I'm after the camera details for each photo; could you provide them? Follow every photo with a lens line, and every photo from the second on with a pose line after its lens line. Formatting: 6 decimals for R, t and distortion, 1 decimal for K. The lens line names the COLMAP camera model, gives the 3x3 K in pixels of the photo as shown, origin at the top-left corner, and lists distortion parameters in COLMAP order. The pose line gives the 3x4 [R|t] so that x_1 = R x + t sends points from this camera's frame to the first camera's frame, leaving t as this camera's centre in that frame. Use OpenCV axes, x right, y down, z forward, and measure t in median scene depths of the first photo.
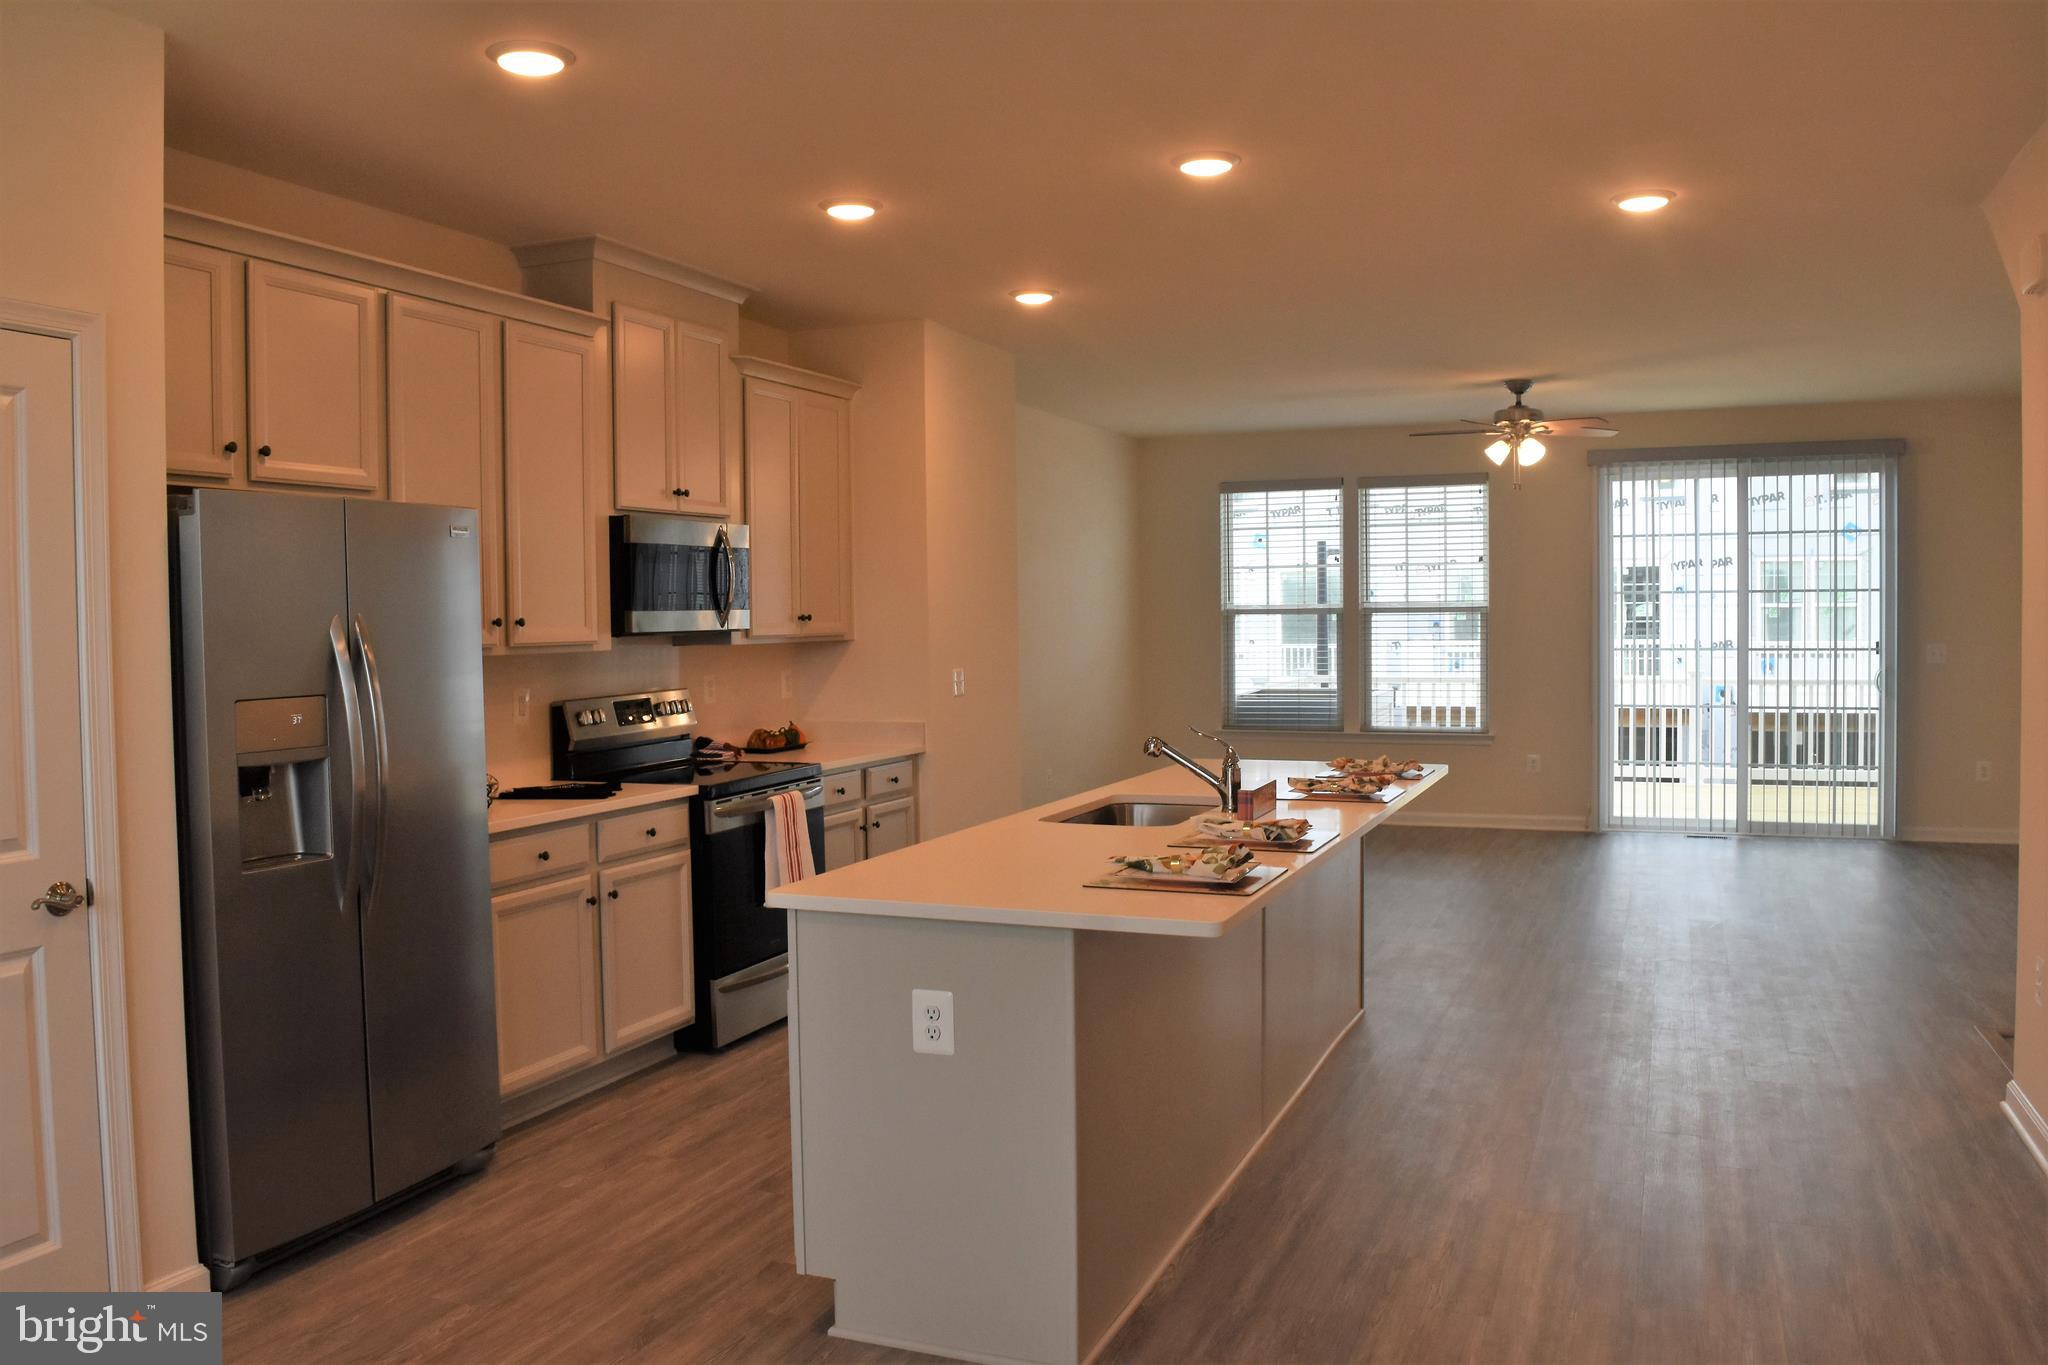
lens RADIAL K [[1630.3, 0, 1019.1], [0, 1630.3, 675.1], [0, 0, 1]] dist [-0.008912, -0.003895]
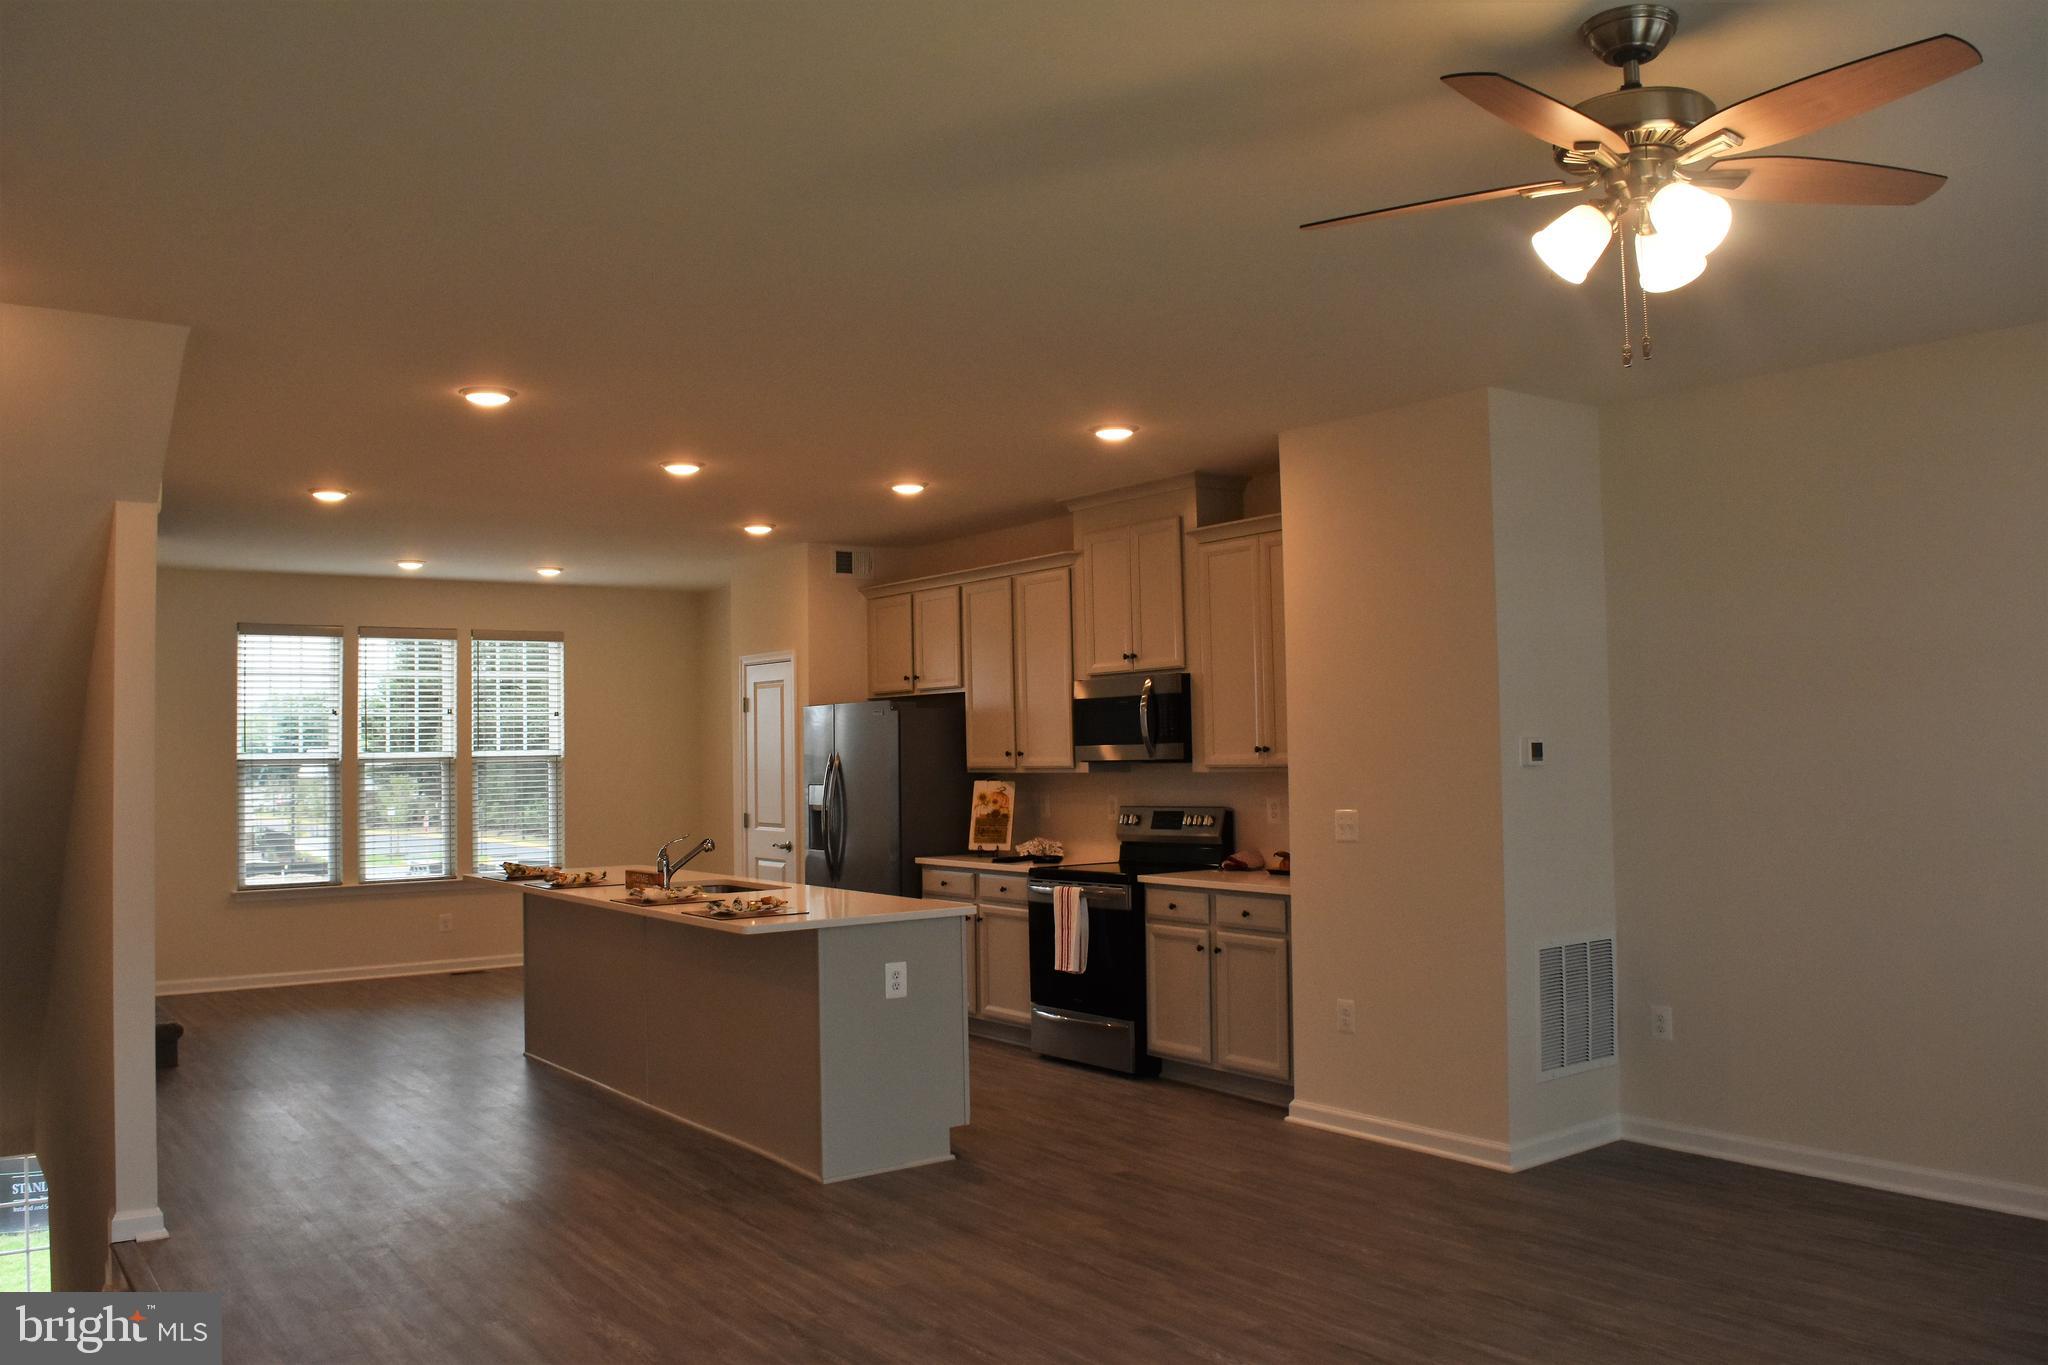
lens RADIAL K [[1609.5, 0, 1016.2], [0, 1609.5, 682.8], [0, 0, 1]] dist [-0.085014, 0.012083]
pose [[-0.524453, -0.016318, -0.851283, 1.034978], [-0.009034, 0.999867, -0.013601, -0.077042], [0.851391, 0.000557, -0.524531, 1.734369]]
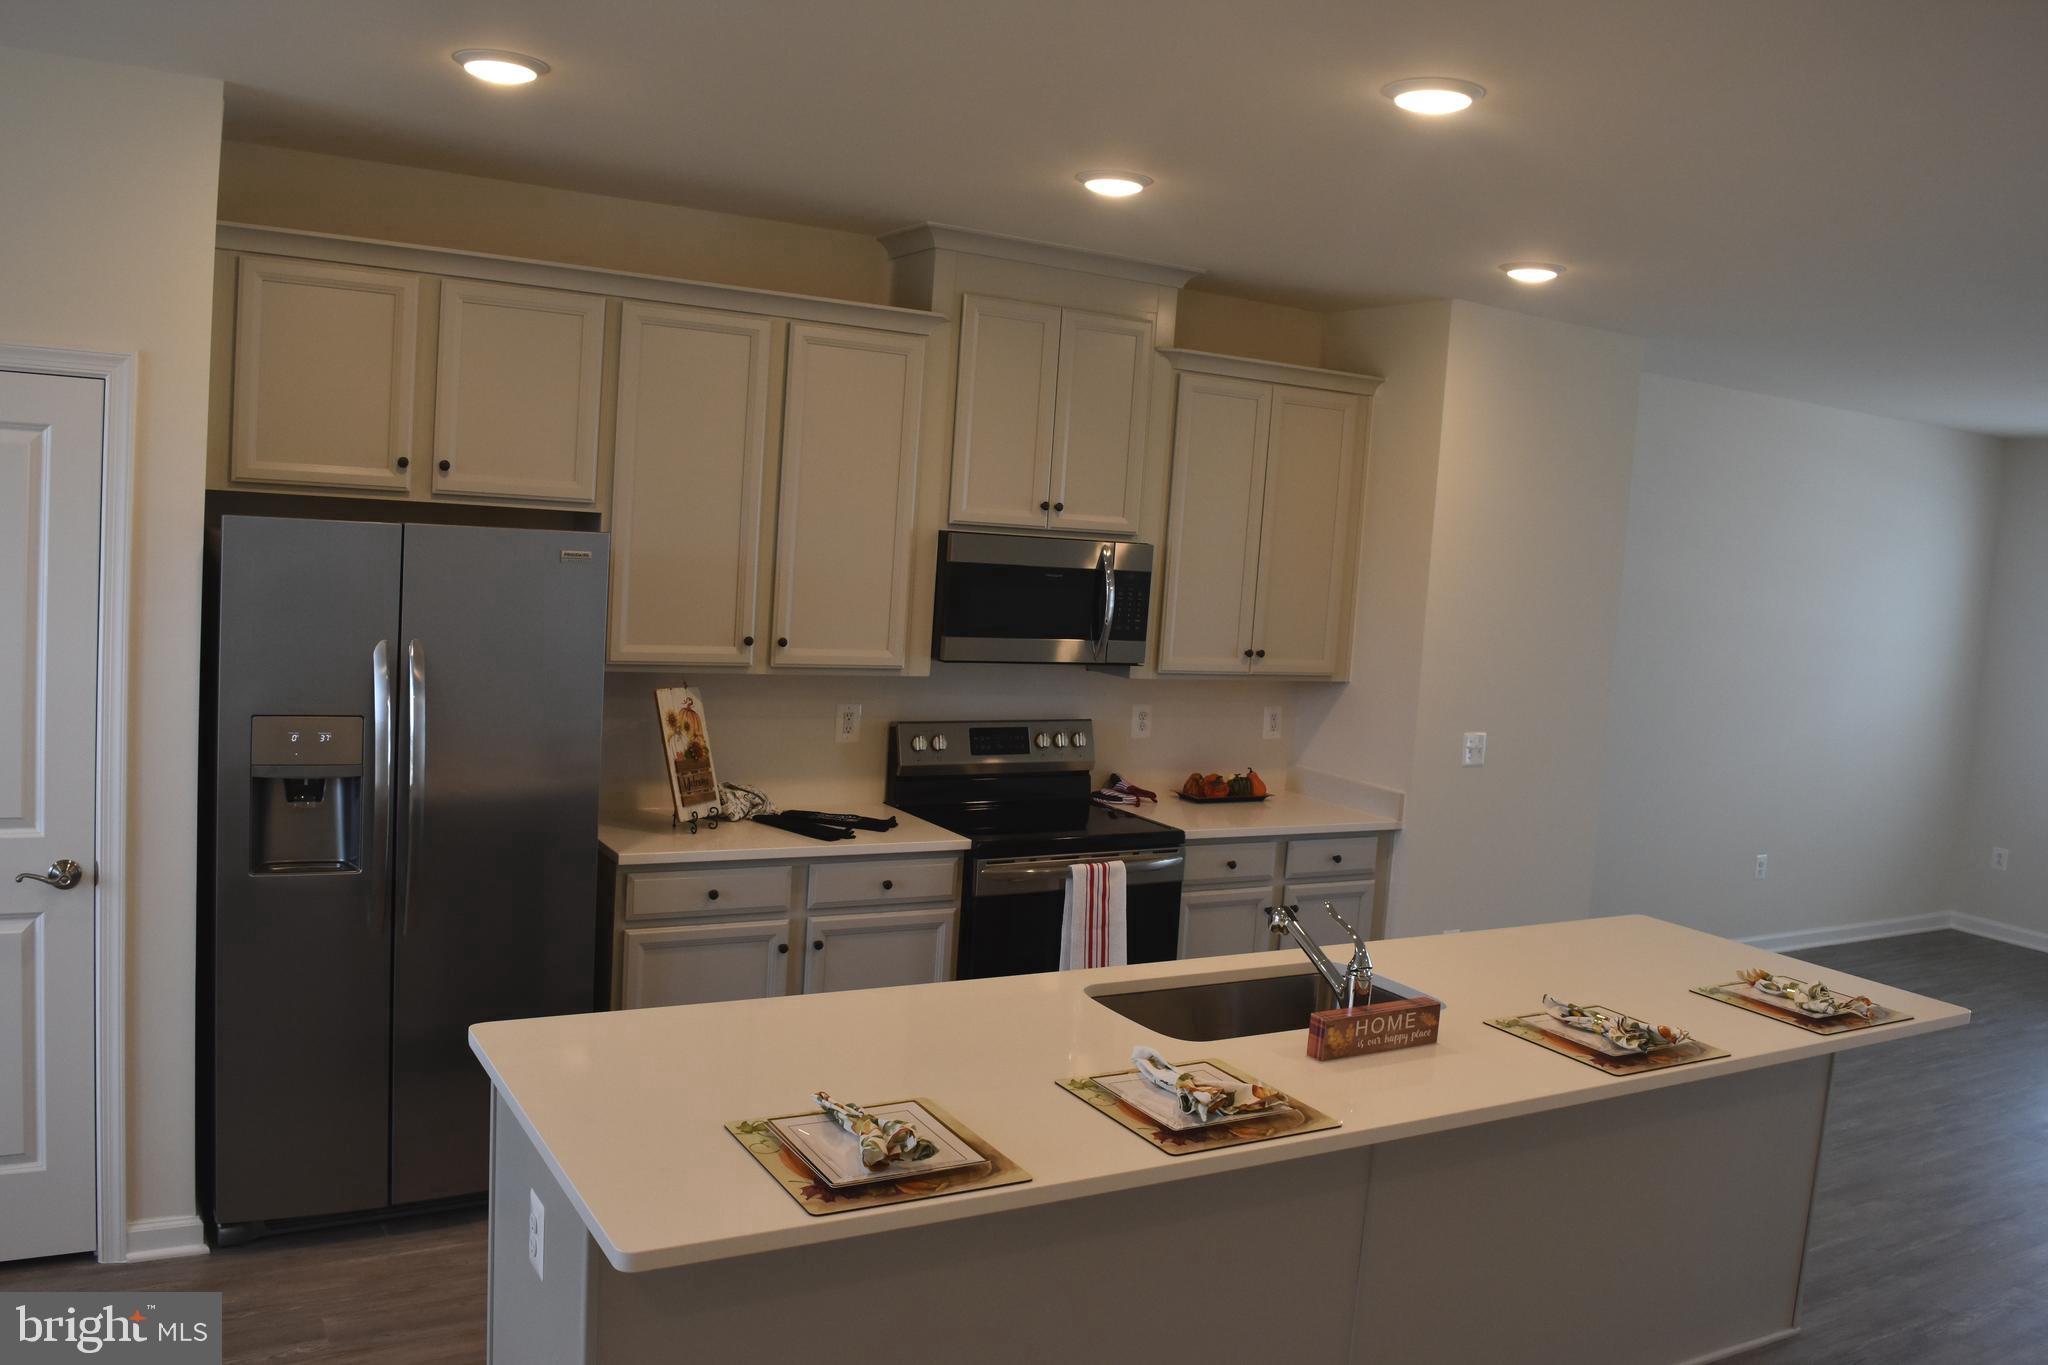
lens RADIAL K [[1609.5, 0, 1016.2], [0, 1609.5, 682.8], [0, 0, 1]] dist [-0.085014, 0.012083]
pose [[0.791485, 0.122805, -0.598724, 0.338586], [-0.100349, 0.992423, 0.070901, -0.082251], [0.602894, 0.003964, 0.797811, 0.311741]]
